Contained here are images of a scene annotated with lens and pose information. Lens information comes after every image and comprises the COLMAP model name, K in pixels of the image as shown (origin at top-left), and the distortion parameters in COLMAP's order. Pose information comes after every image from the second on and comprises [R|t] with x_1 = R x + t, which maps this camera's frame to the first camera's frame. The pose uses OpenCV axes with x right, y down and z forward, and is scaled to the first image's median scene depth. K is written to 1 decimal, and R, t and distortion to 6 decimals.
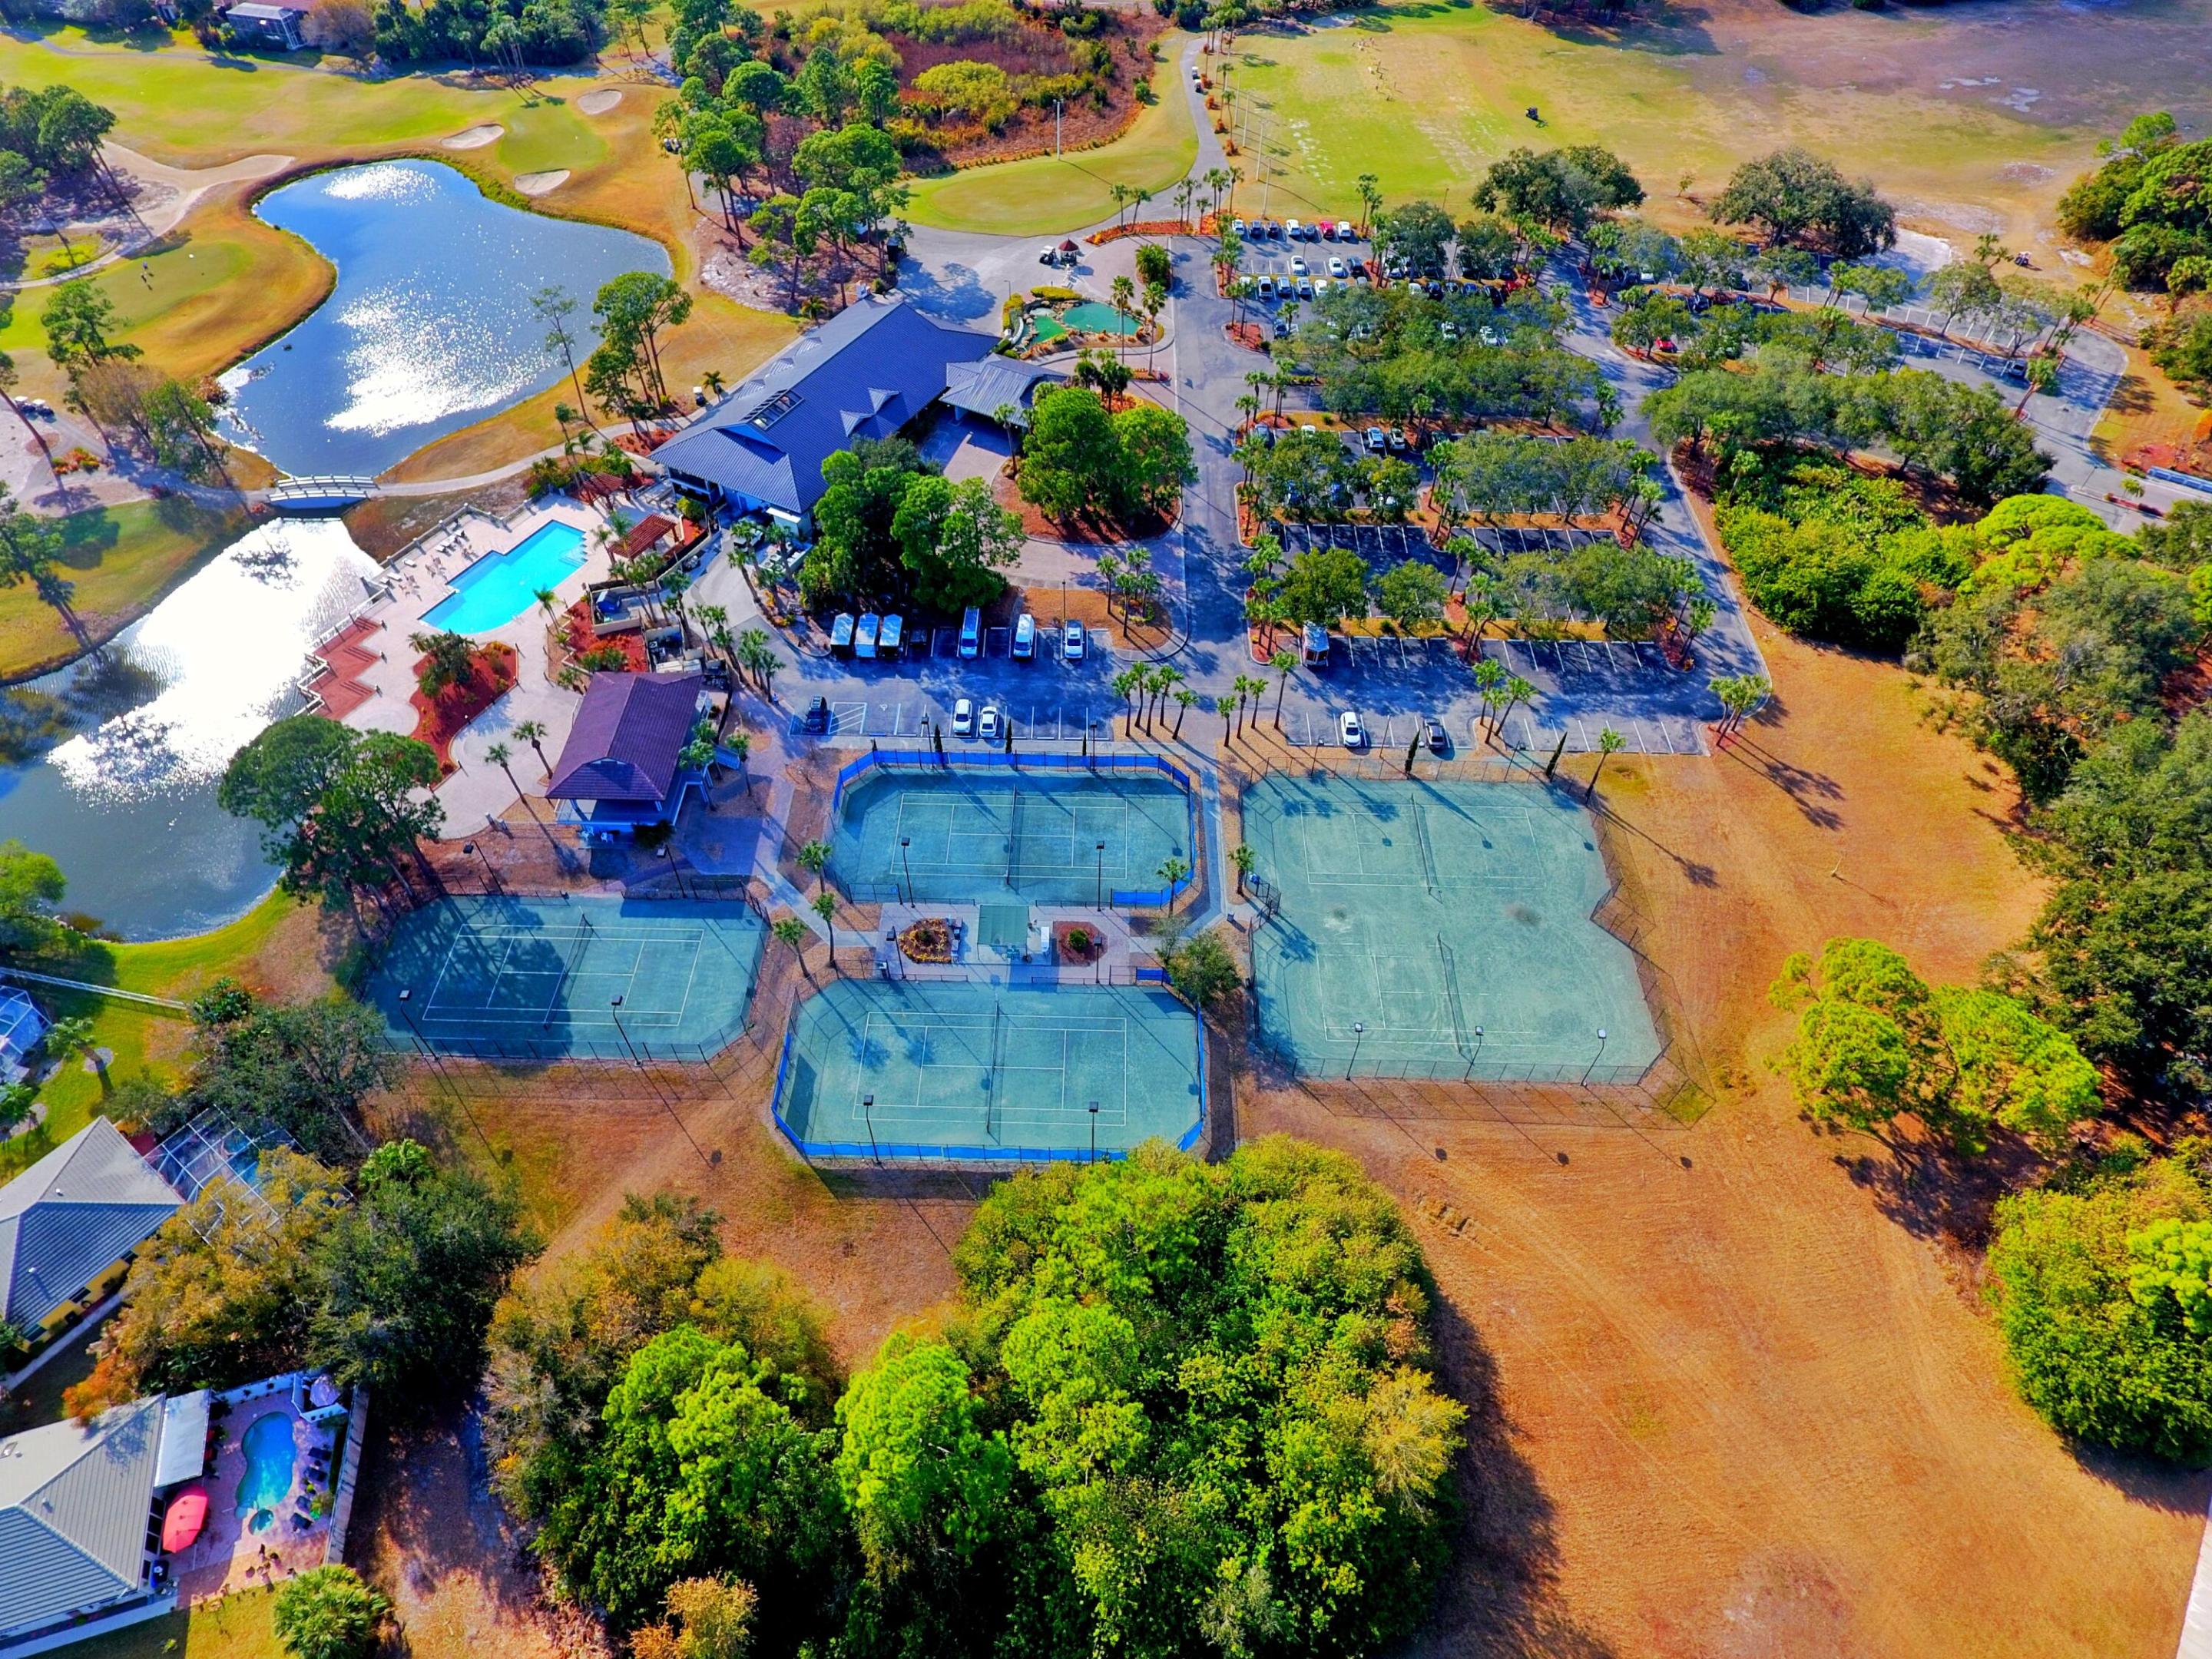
lens RADIAL K [[1309.1, 0, 1106.0], [0, 1309.1, 829.5], [0, 0, 1]] dist [0.001357, -0.001691]
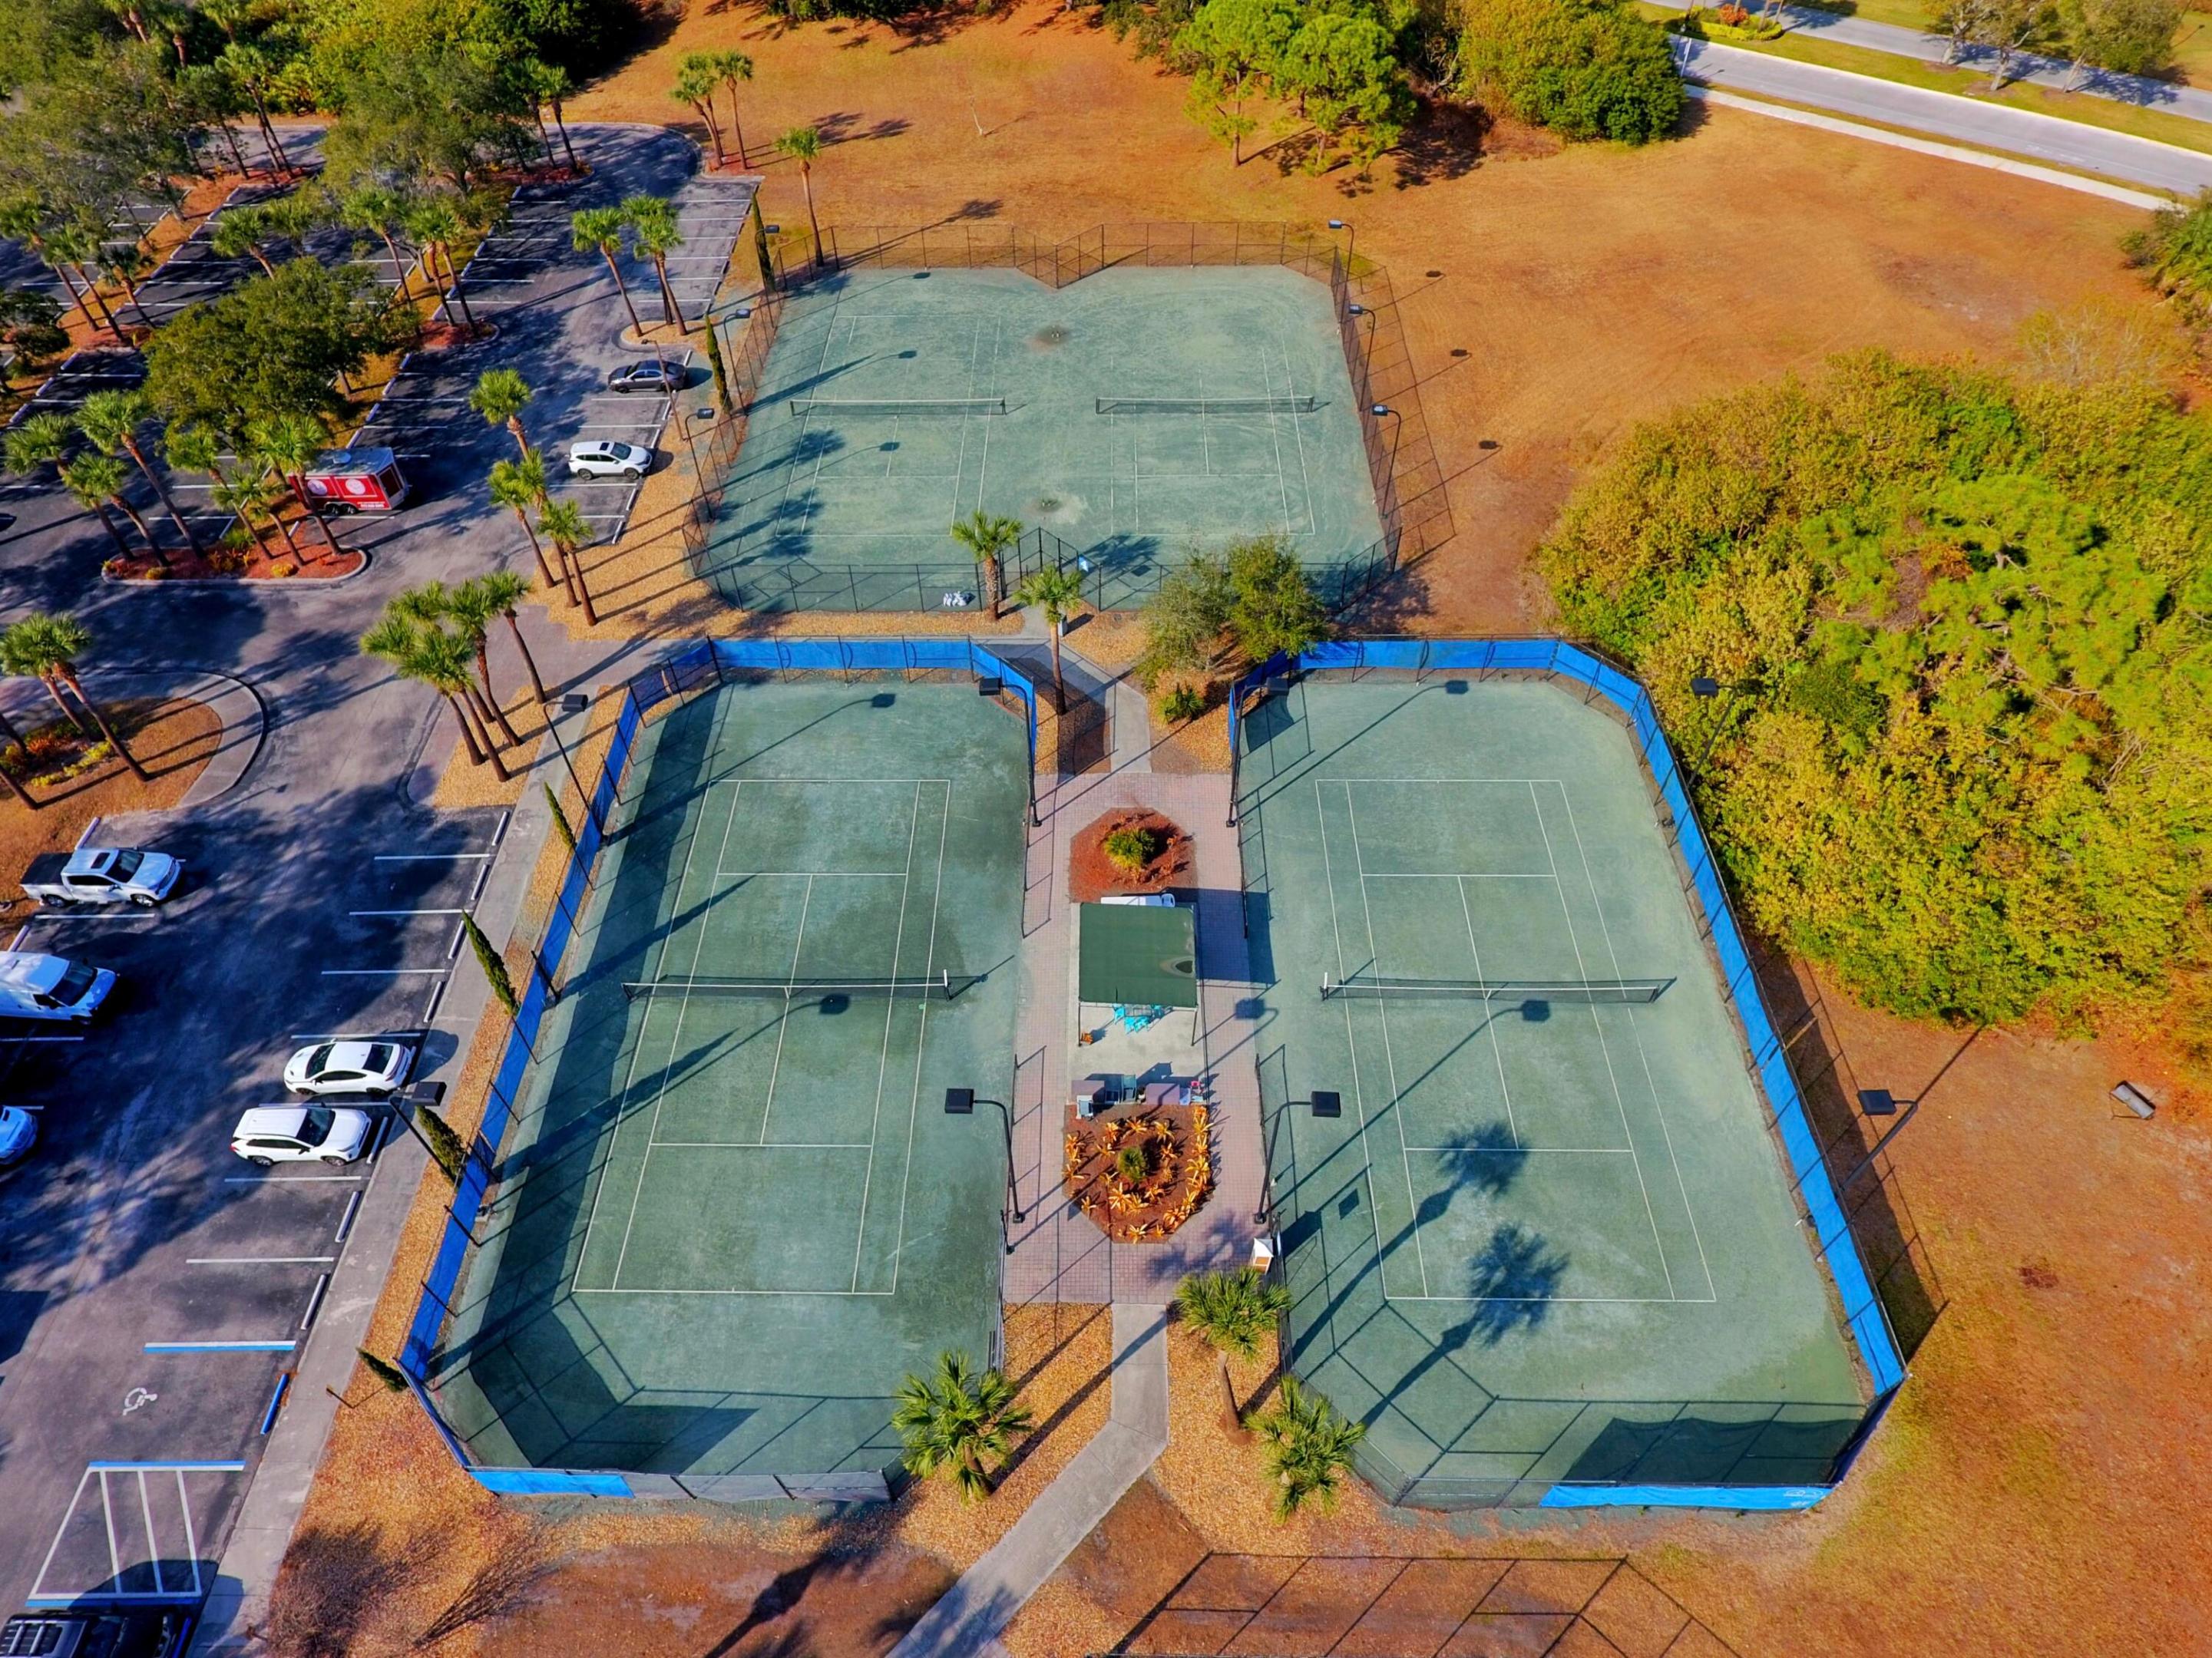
lens RADIAL K [[1299.4, 0, 1081.1], [0, 1299.4, 839.2], [0, 0, 1]] dist [-0.002576, -0.000556]
pose [[0.002348, -0.776335, 0.630316, -0.266675], [0.762379, 0.409287, 0.501262, -0.136224], [-0.647127, 0.479362, 0.592822, 0.671278]]
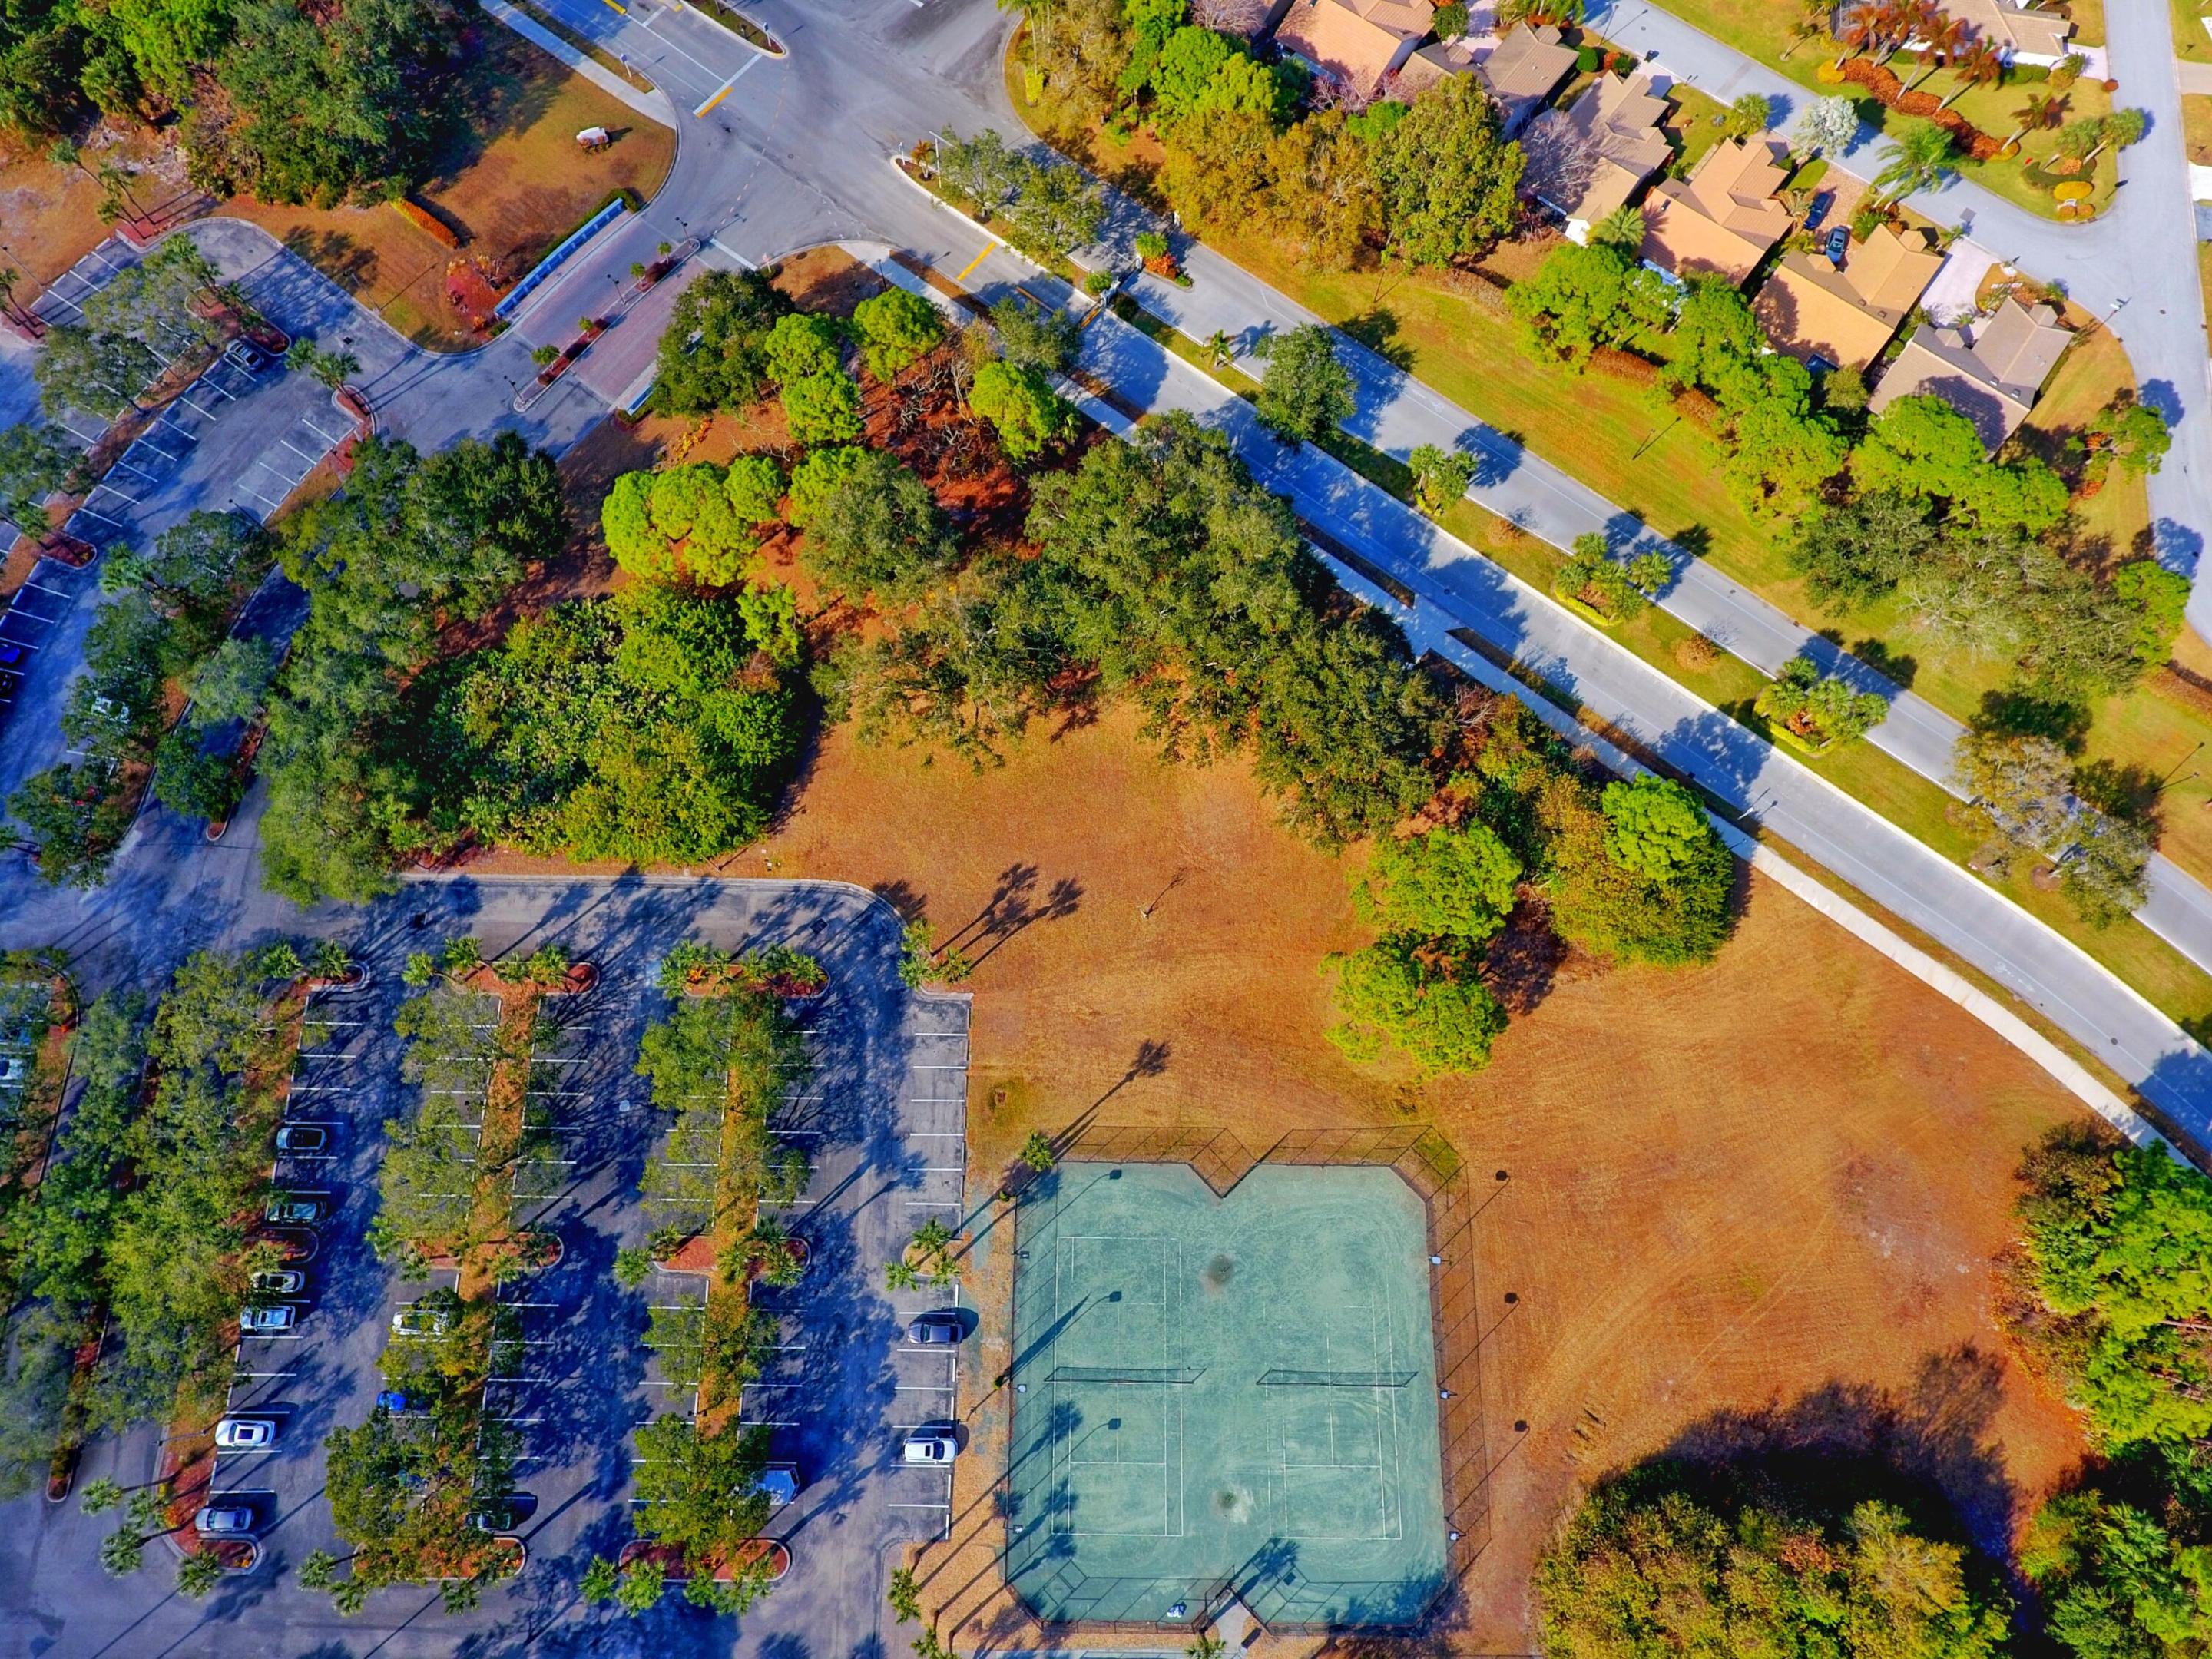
lens RADIAL K [[1309.1, 0, 1106.0], [0, 1309.1, 829.5], [0, 0, 1]] dist [0.001357, -0.001691]
pose [[-0.003384, -0.953751, 0.300579, 0.315739], [0.753433, 0.195206, 0.627880, -0.577113], [-0.657516, 0.228591, 0.717927, 0.305755]]
